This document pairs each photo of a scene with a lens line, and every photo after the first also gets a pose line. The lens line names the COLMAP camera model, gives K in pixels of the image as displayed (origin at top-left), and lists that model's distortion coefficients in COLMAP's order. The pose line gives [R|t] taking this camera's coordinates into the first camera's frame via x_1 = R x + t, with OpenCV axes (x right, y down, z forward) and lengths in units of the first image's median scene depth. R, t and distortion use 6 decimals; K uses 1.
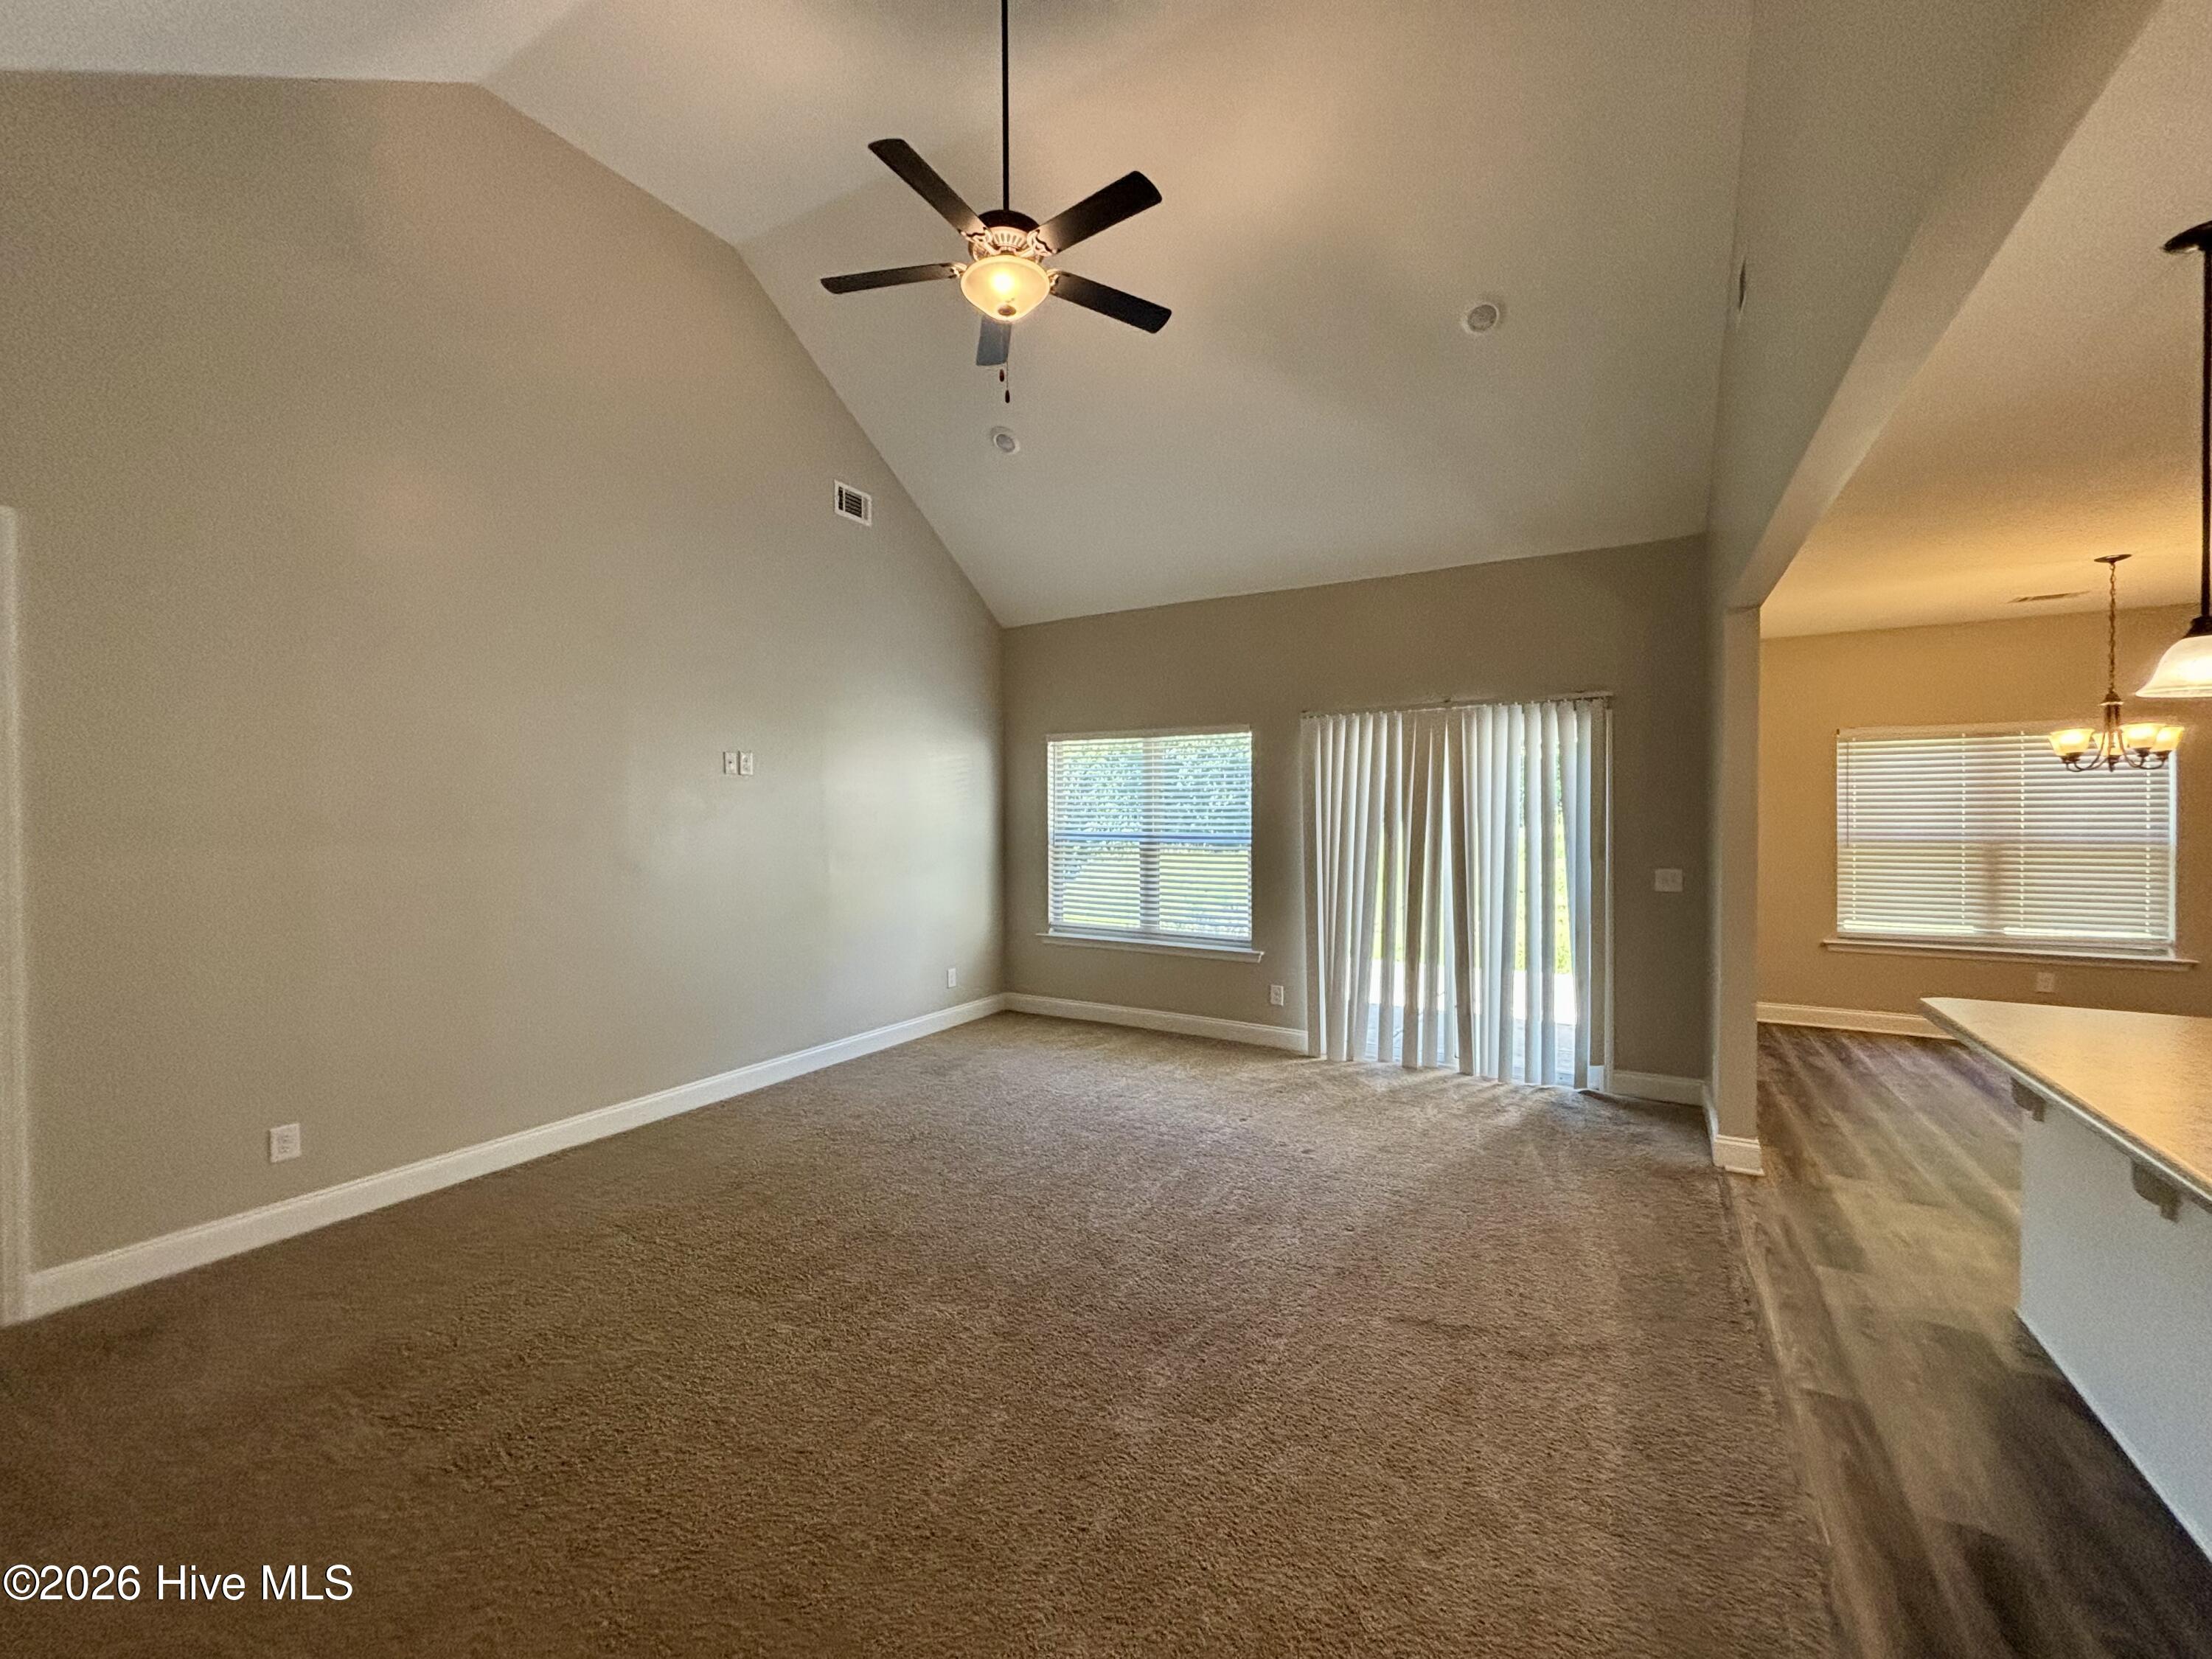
lens RADIAL K [[891.4, 0, 1100.8], [0, 891.4, 825.6], [0, 0, 1]] dist [0.002542, -0.000359]
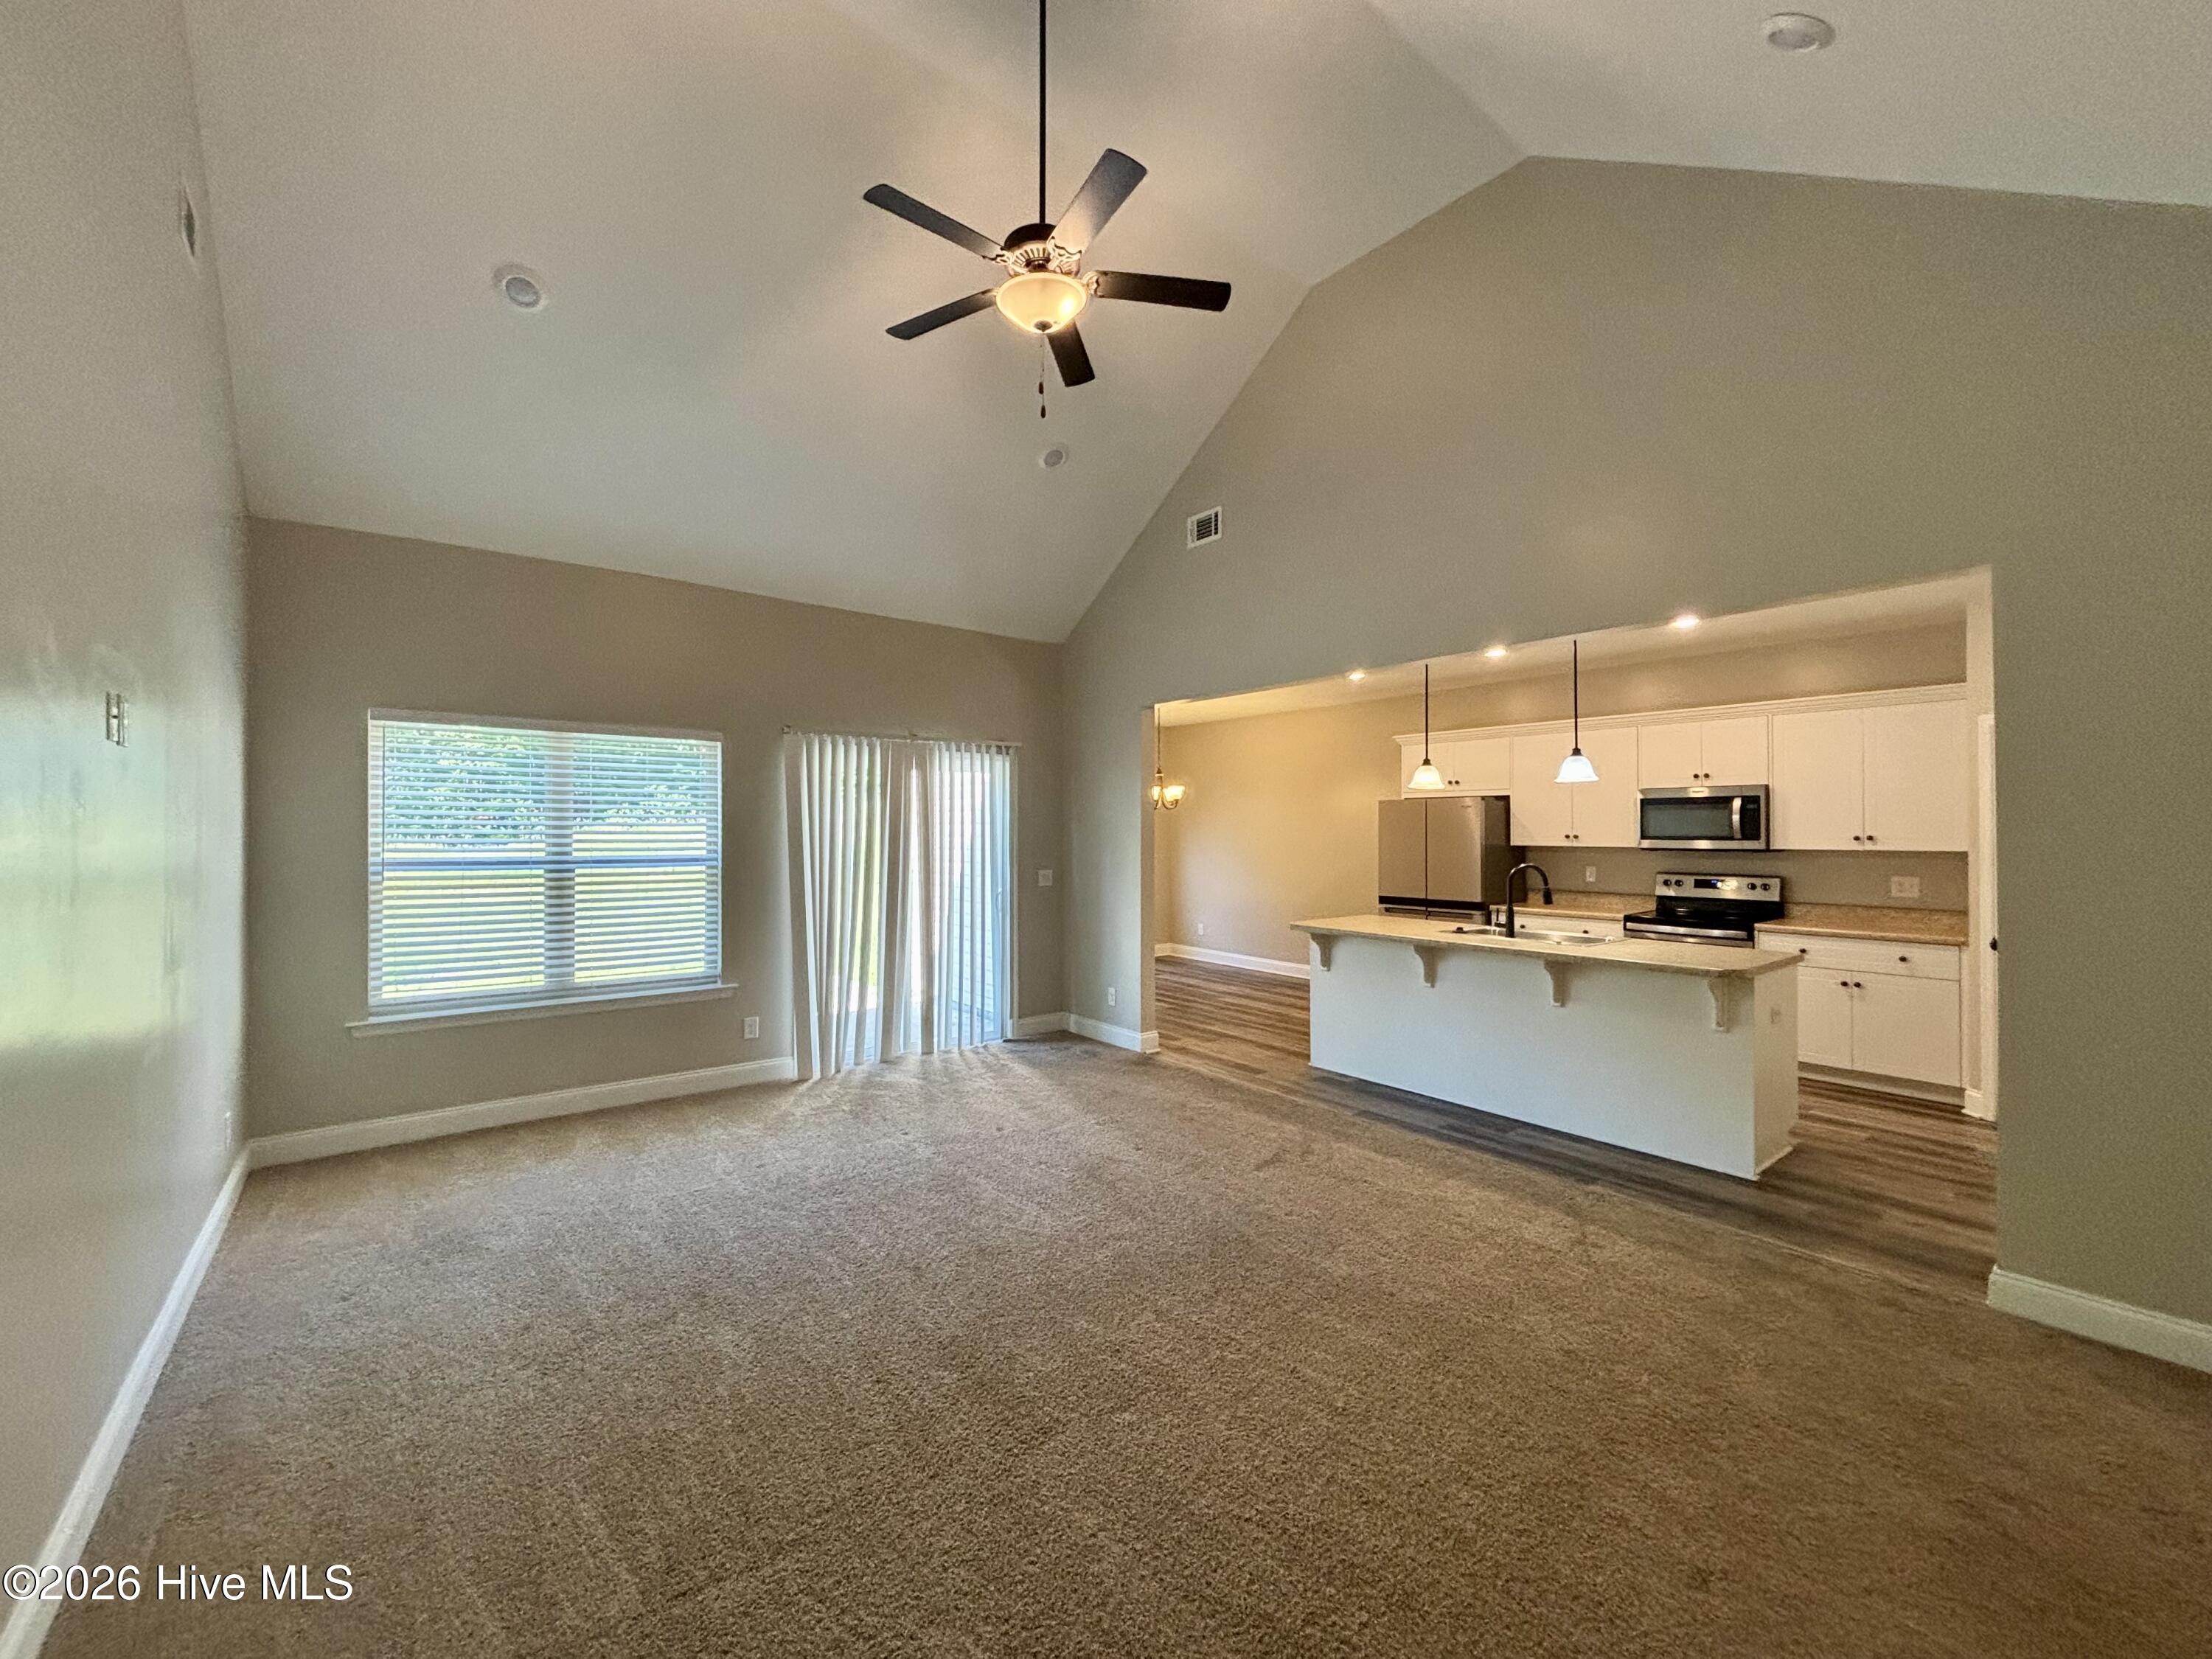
lens RADIAL K [[891.4, 0, 1113.0], [0, 891.4, 819.0], [0, 0, 1]] dist [0.002542, -0.000359]
pose [[0.360900, 0.012242, 0.932524, -0.687797], [0.013099, 0.999749, -0.018195, -0.005829], [-0.932513, 0.018782, 0.360649, 0.398905]]
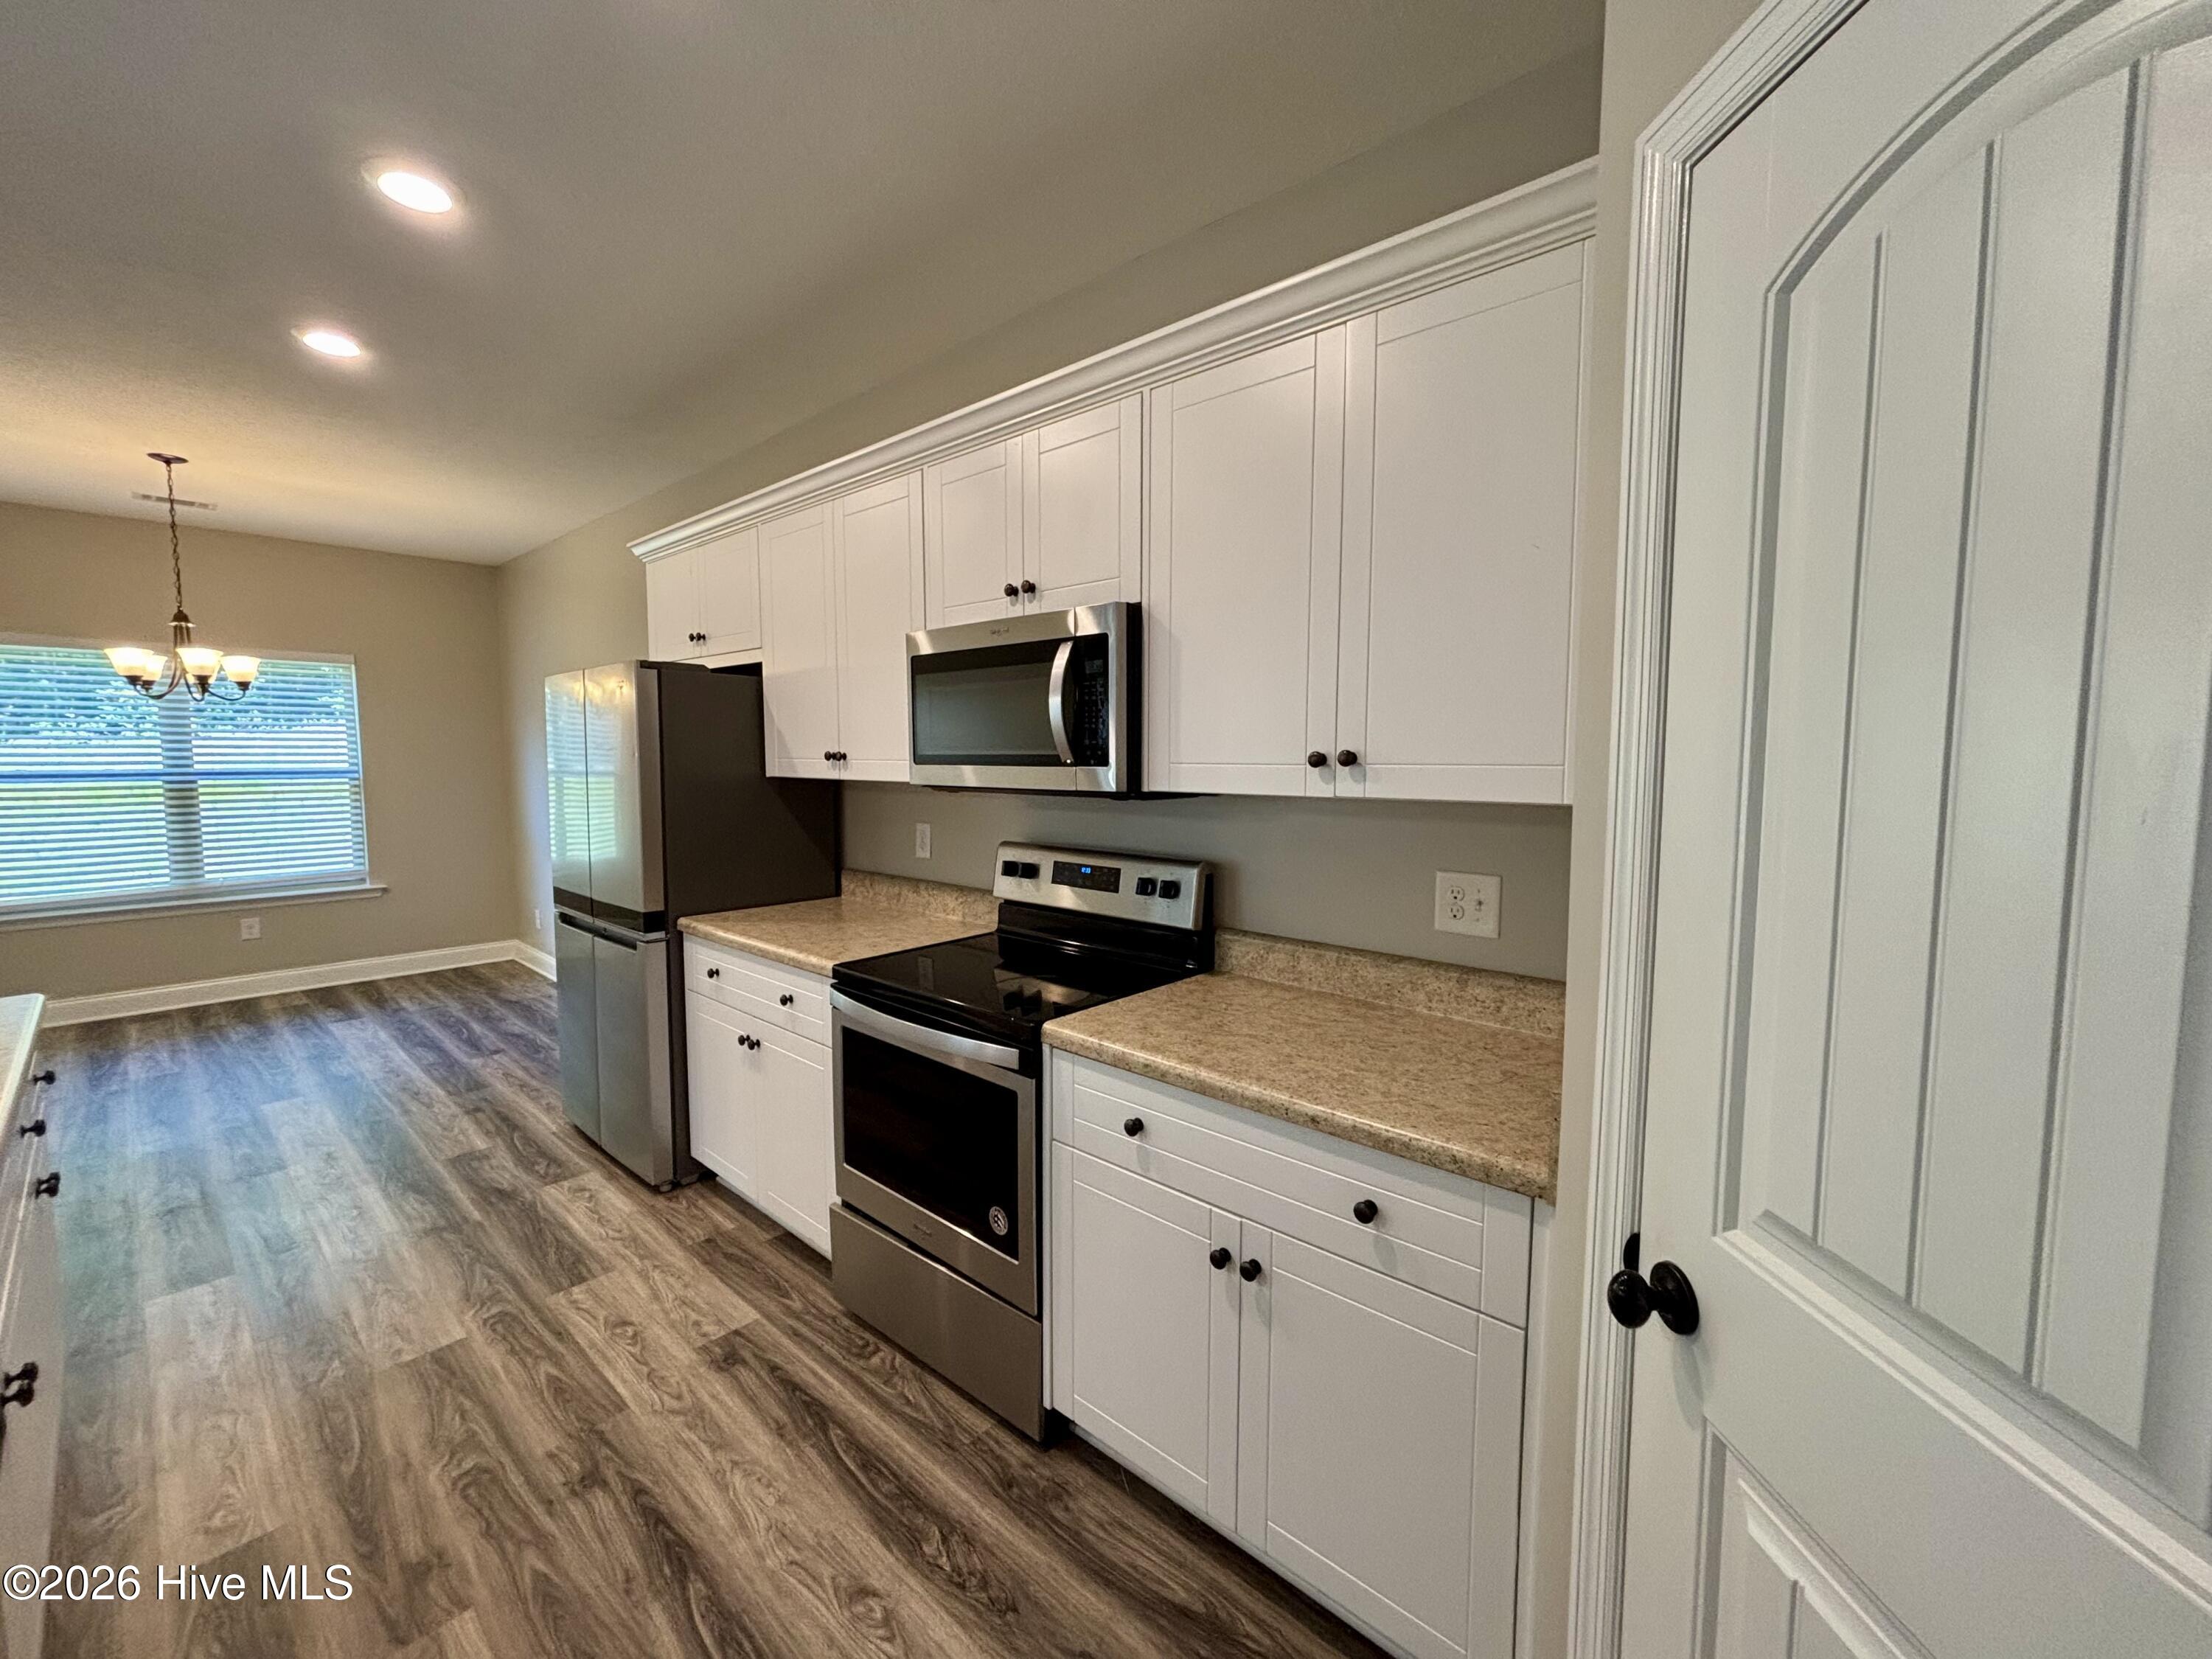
lens RADIAL K [[891.4, 0, 1107.0], [0, 891.4, 823.8], [0, 0, 1]] dist [0.002542, -0.000359]
pose [[0.206704, -0.075339, 0.975499, 0.425090], [0.013034, 0.997155, 0.074249, 0.009644], [-0.978317, -0.002633, 0.207098, -0.099407]]
